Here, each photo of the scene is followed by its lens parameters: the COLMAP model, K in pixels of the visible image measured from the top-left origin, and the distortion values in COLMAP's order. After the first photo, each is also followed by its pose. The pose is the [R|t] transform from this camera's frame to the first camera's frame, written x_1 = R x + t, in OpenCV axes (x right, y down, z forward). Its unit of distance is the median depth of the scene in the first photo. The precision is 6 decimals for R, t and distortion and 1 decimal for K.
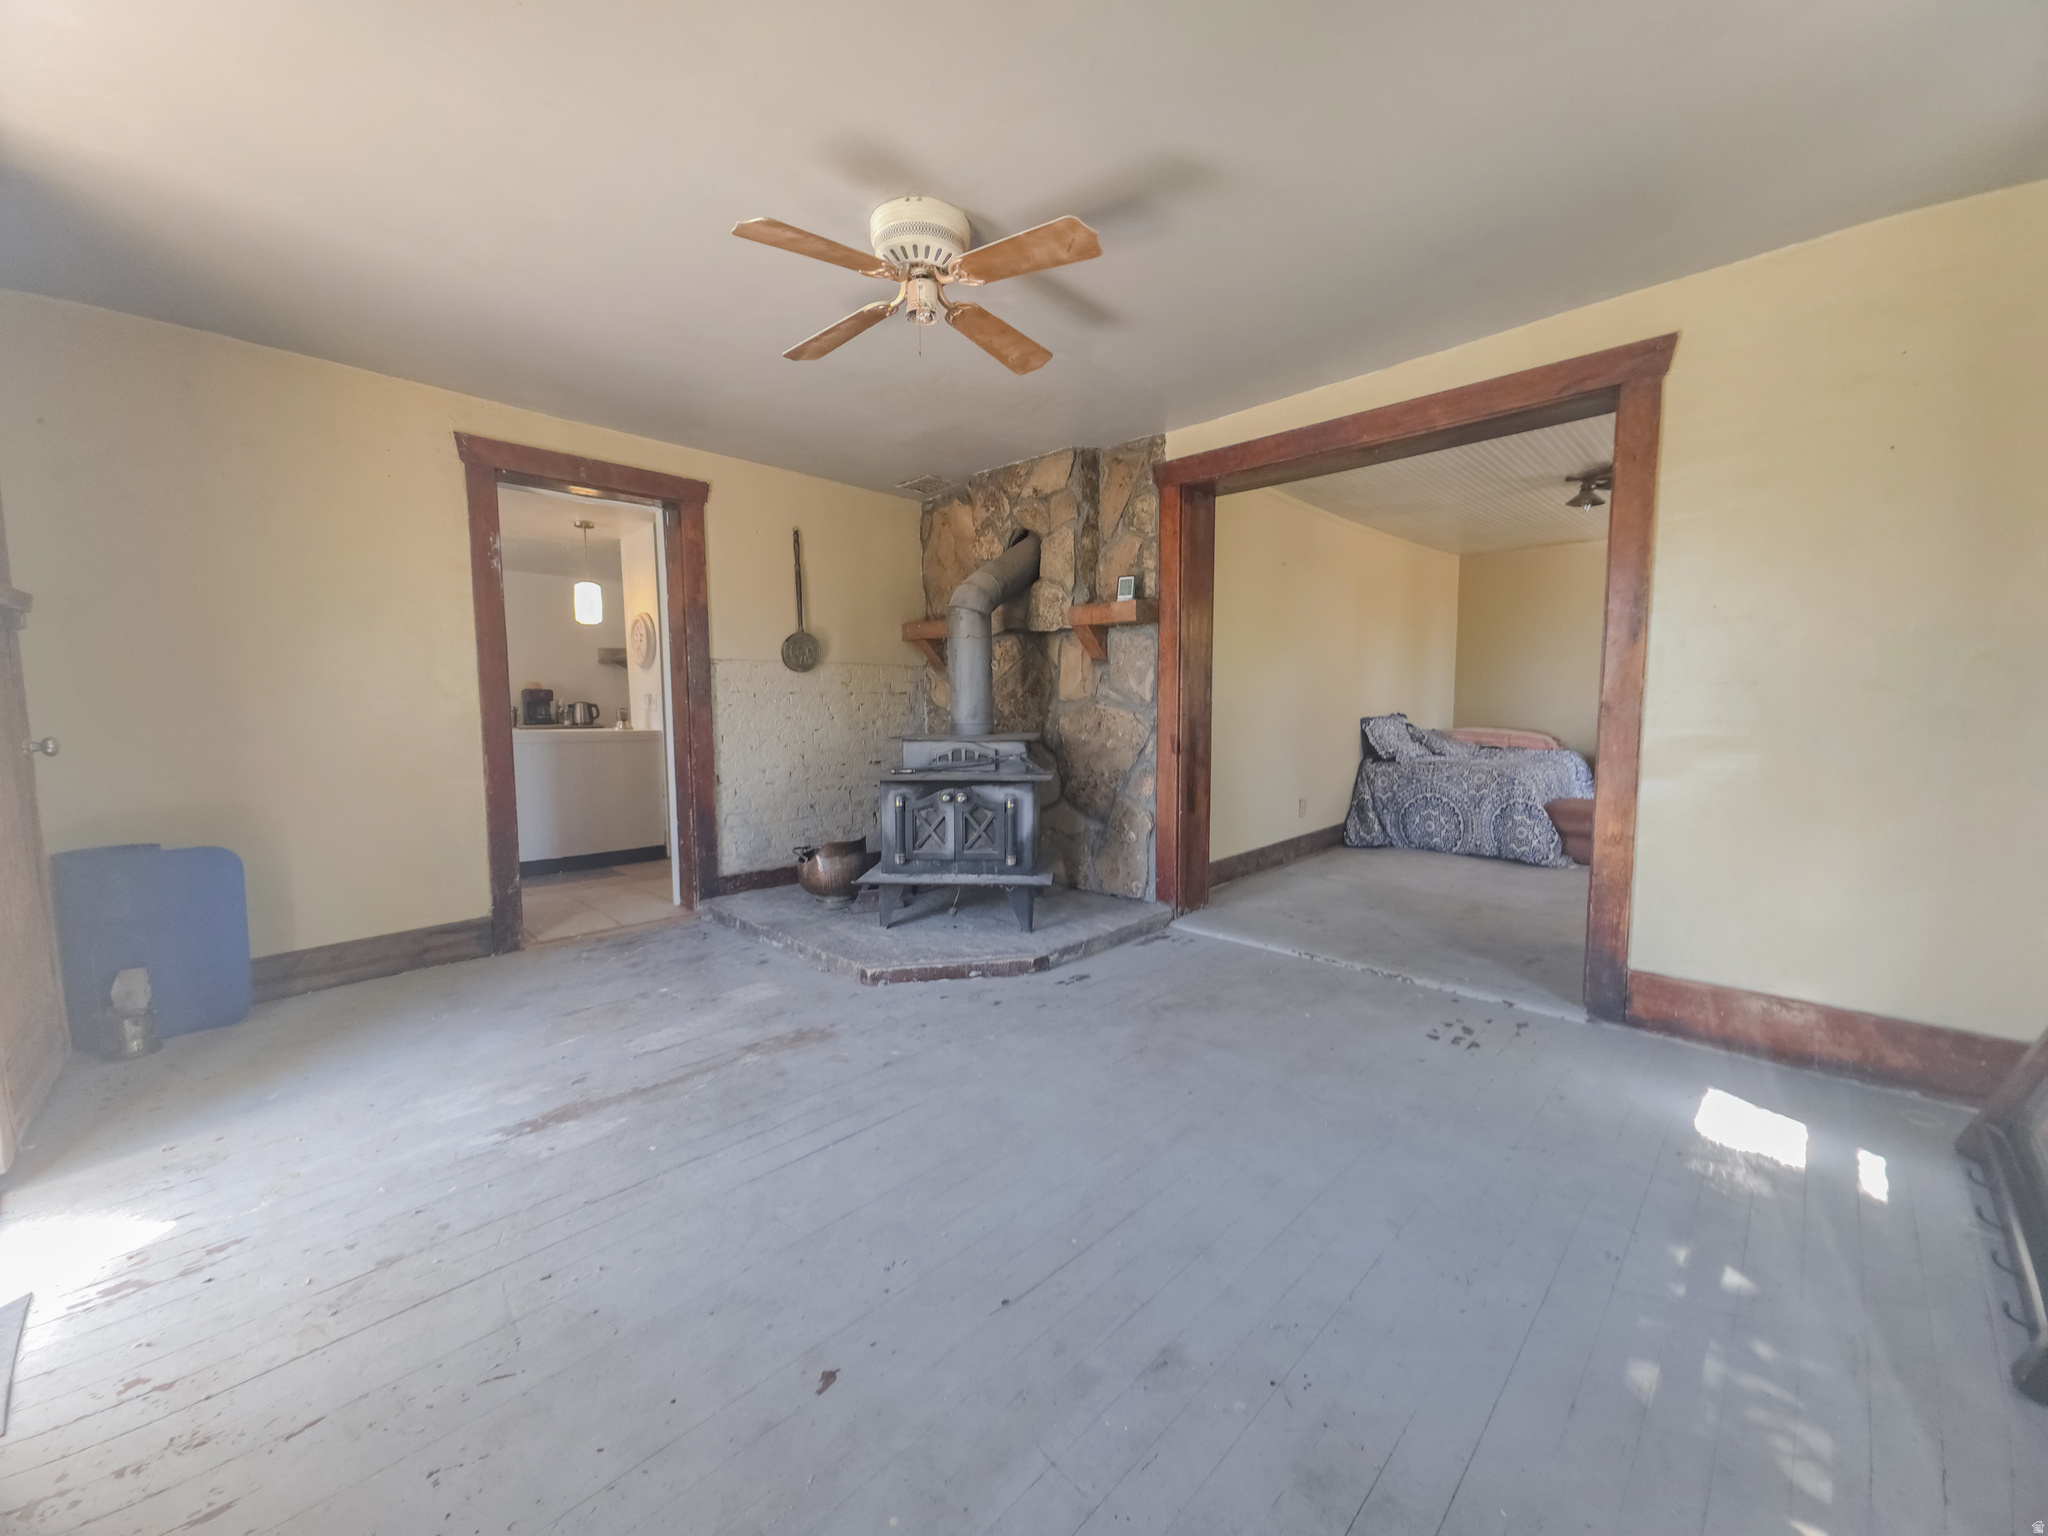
lens RADIAL K [[826.9, 0, 1024.0], [0, 826.9, 768.0], [0, 0, 1]] dist [0.000645, 0.000058]
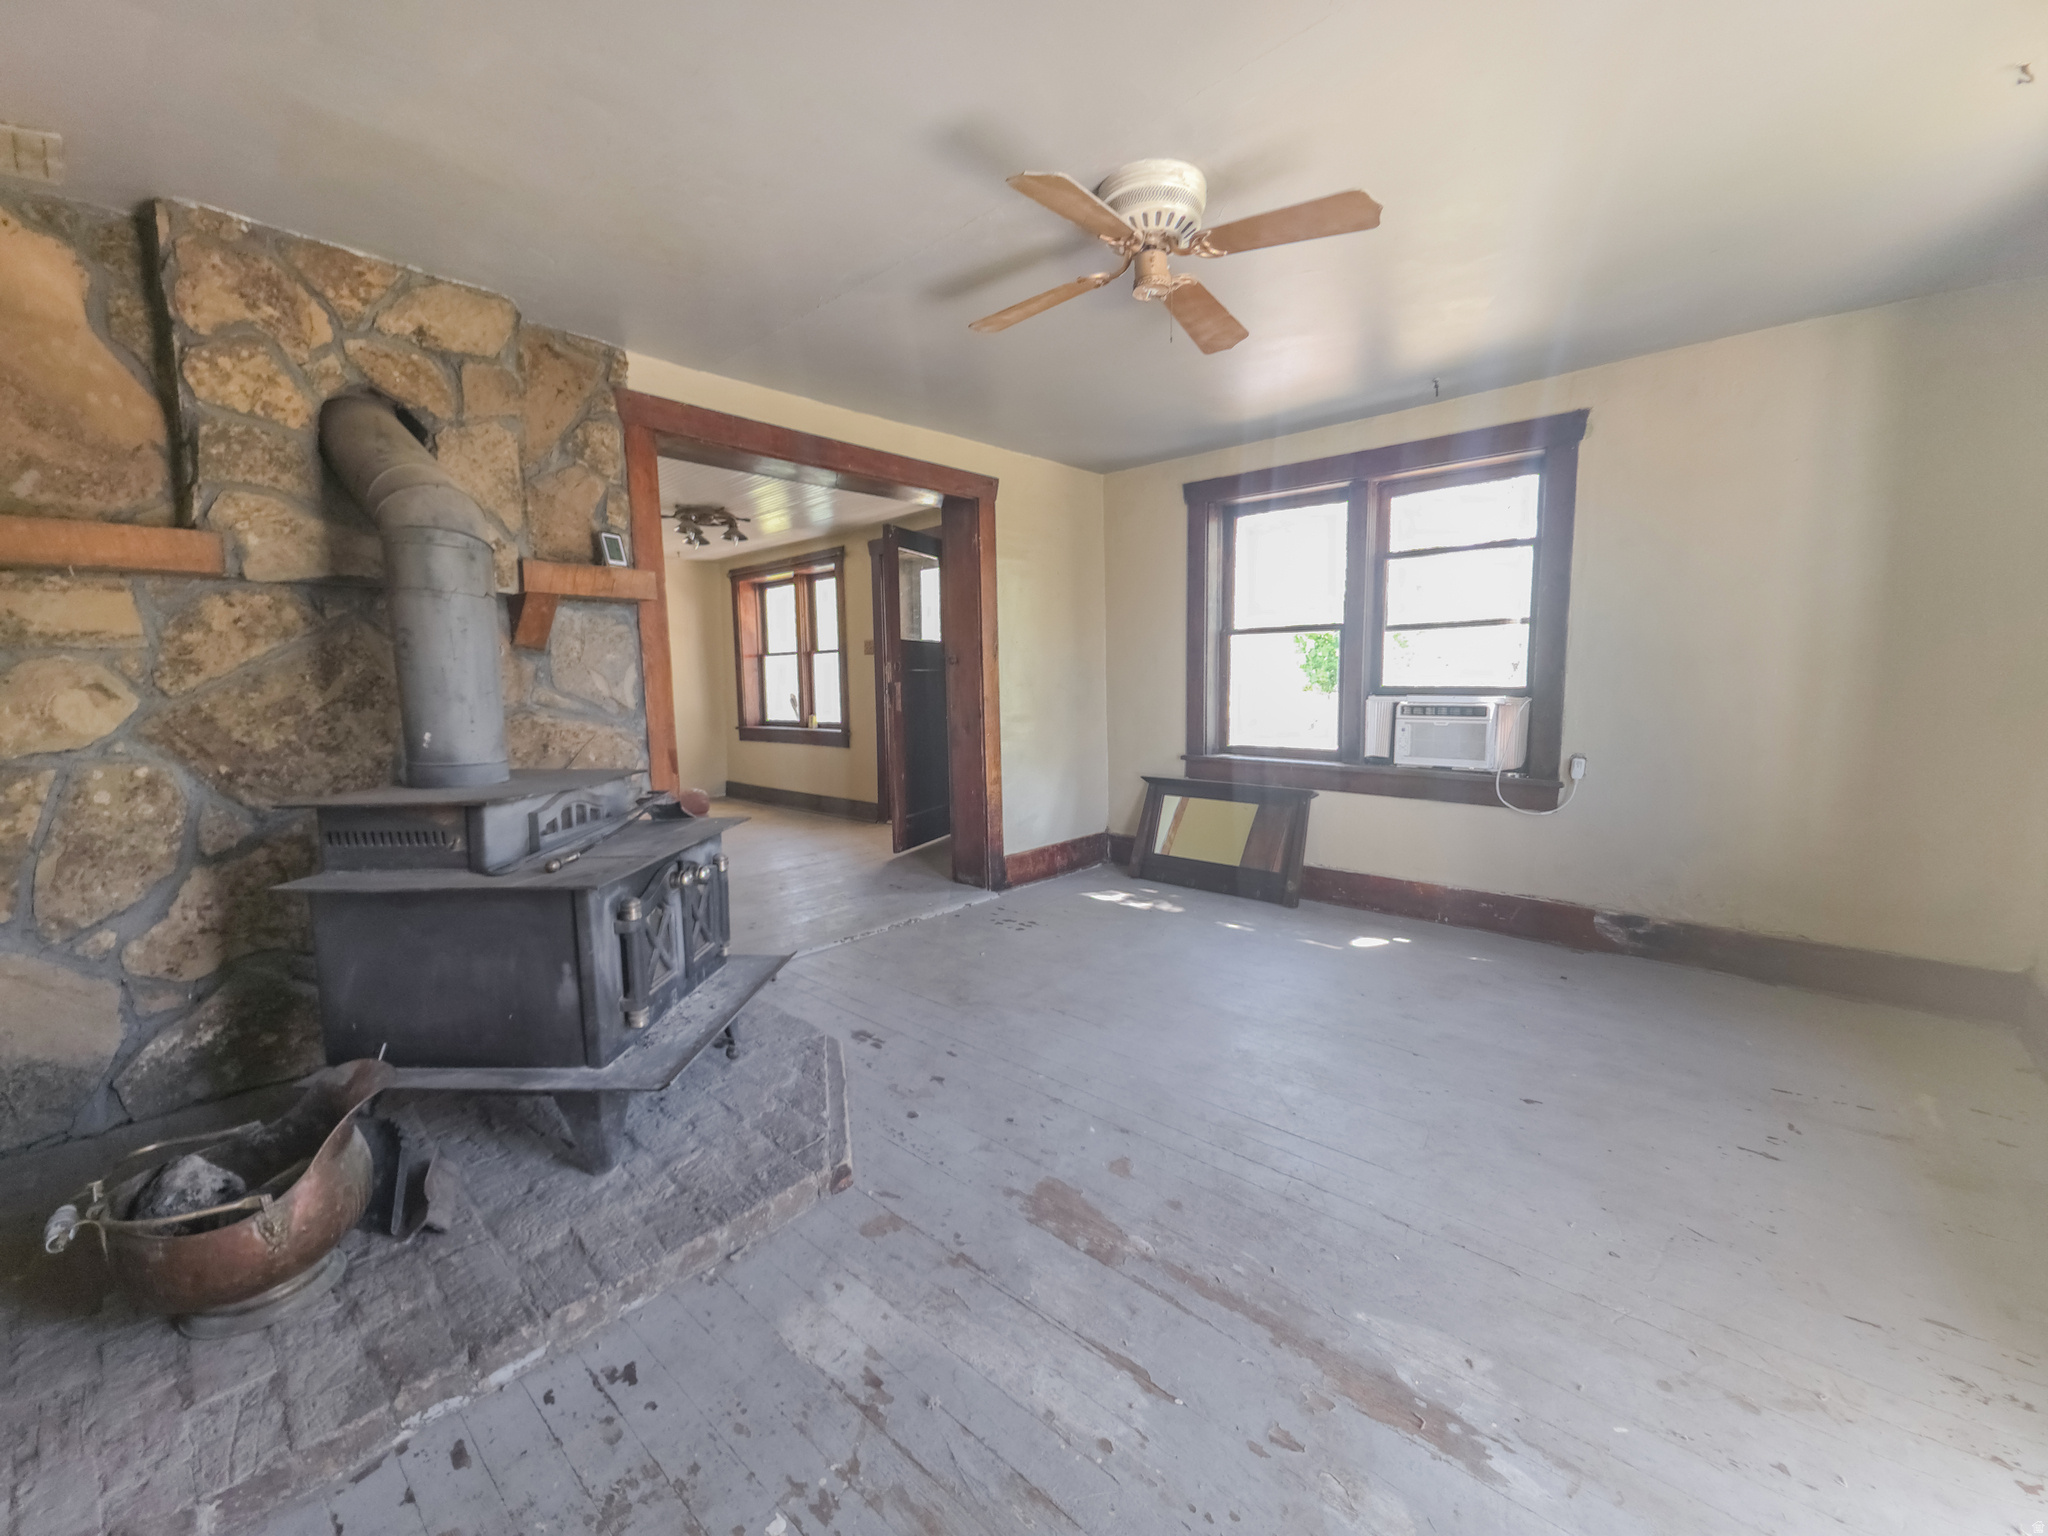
lens RADIAL K [[829.5, 0, 1017.3], [0, 829.5, 761.1], [0, 0, 1]] dist [0.024221, -0.009266]
pose [[-0.053430, -0.095480, 0.993996, -0.818593], [0.098052, 0.990106, 0.100377, -0.099958], [-0.993746, 0.102826, -0.043540, 0.922140]]
